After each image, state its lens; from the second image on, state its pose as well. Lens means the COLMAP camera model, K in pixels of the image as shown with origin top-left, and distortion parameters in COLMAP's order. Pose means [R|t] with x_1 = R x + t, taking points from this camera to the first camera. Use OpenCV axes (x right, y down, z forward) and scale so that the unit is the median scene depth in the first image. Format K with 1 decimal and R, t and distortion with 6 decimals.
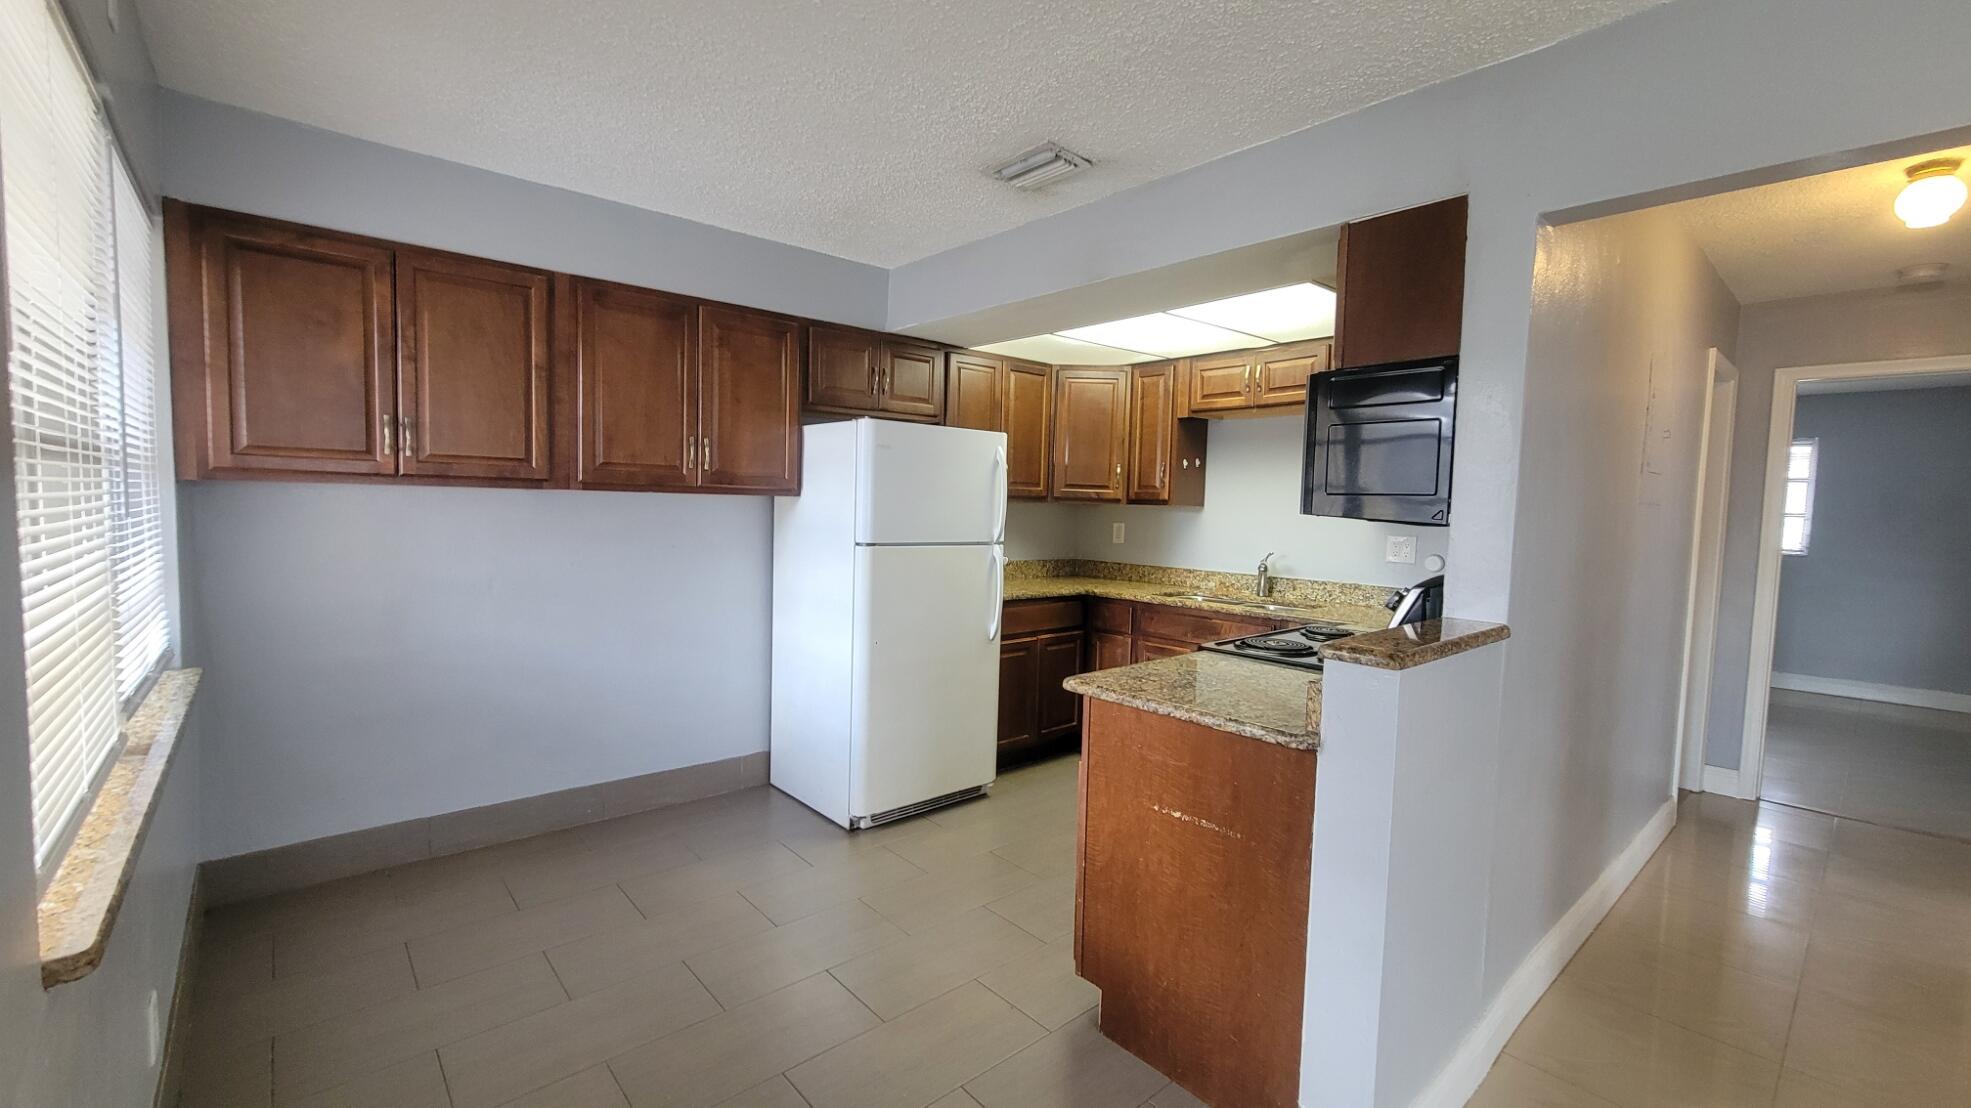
lens RADIAL K [[804.2, 0, 981.4], [0, 804.2, 557.2], [0, 0, 1]] dist [-0.010269, 0.000060]
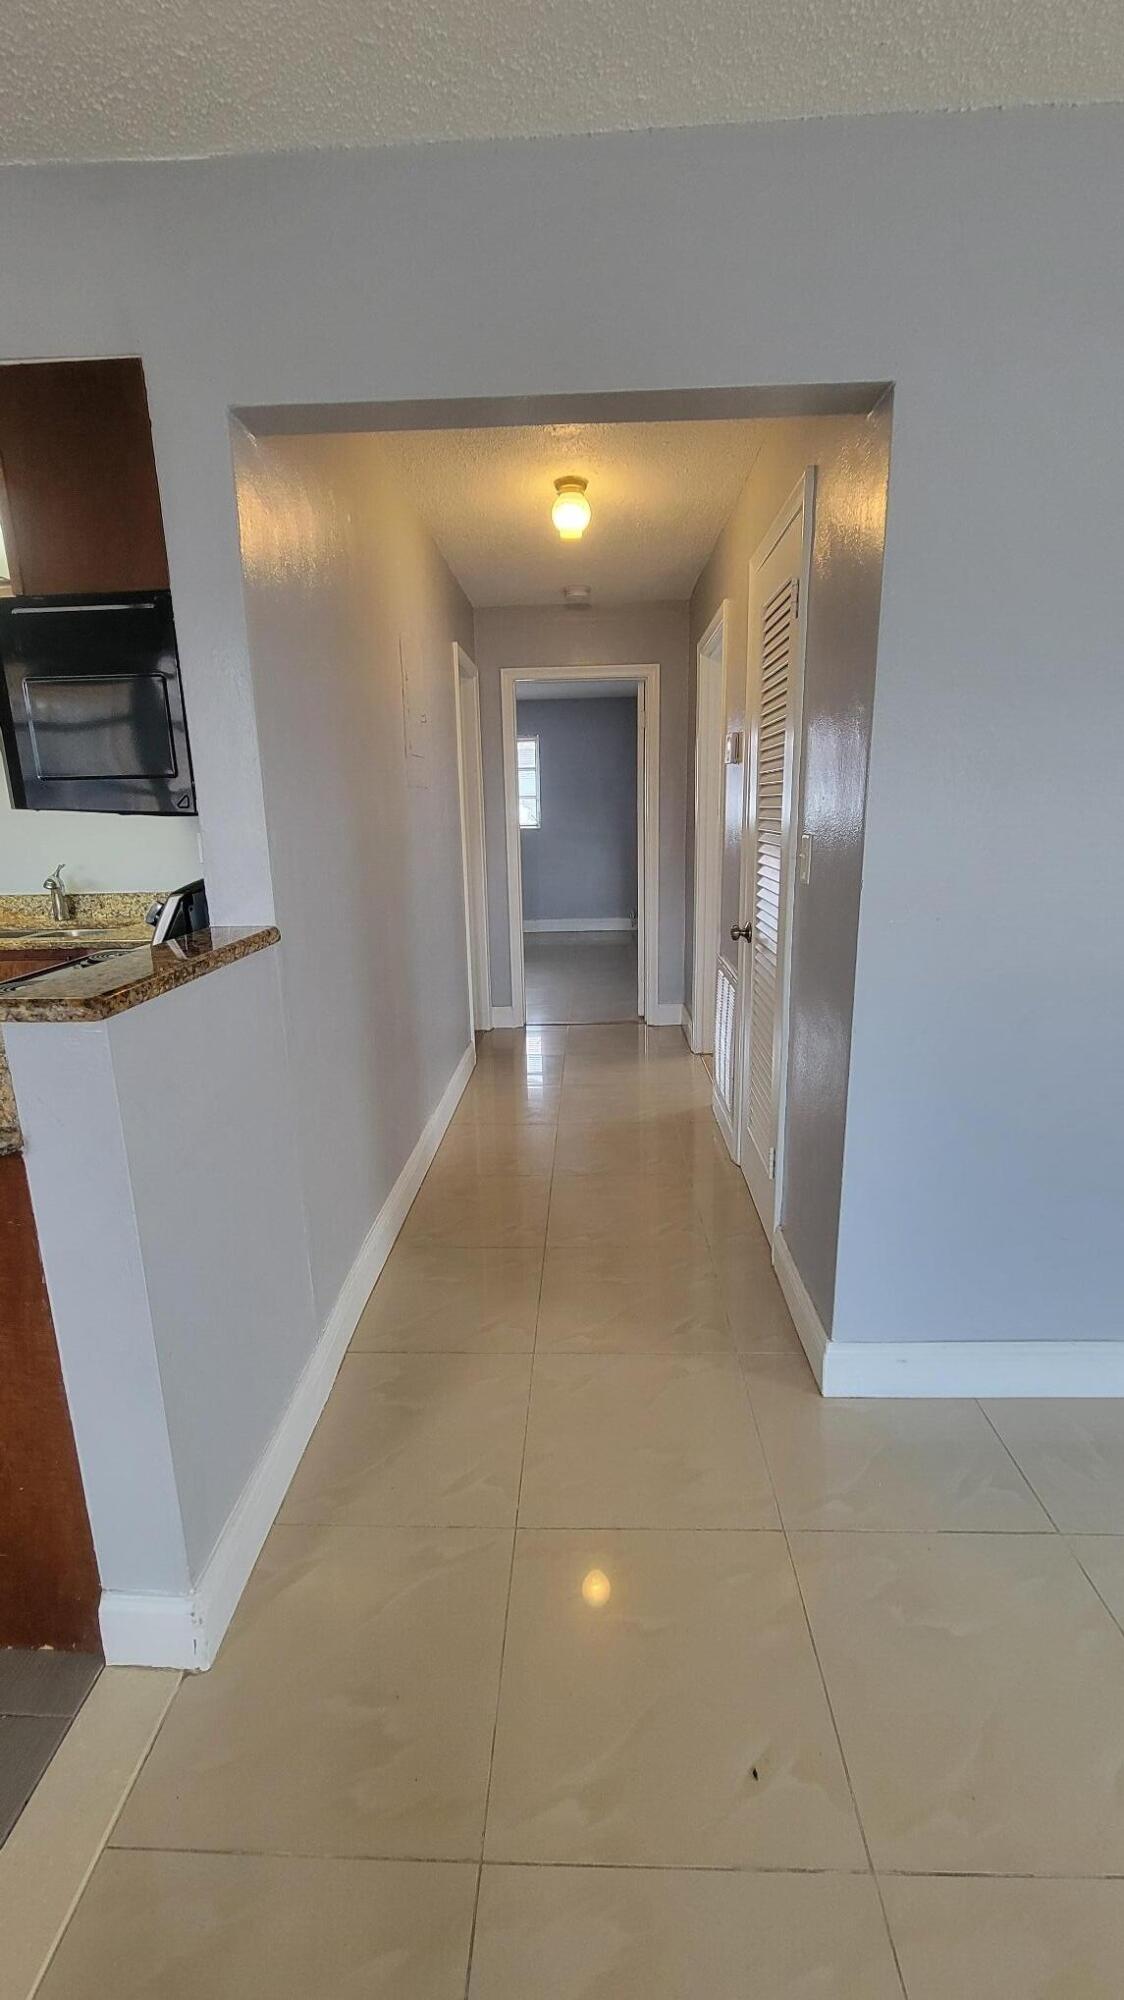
lens RADIAL K [[816.0, 0, 561.8], [0, 816.0, 998.5], [0, 0, 1]] dist [-0.010269, 0.000060]
pose [[0.677270, -0.205980, 0.706312, 0.110865], [0.086351, 0.975629, 0.201720, 0.004523], [-0.730649, -0.075628, 0.678551, 0.080793]]
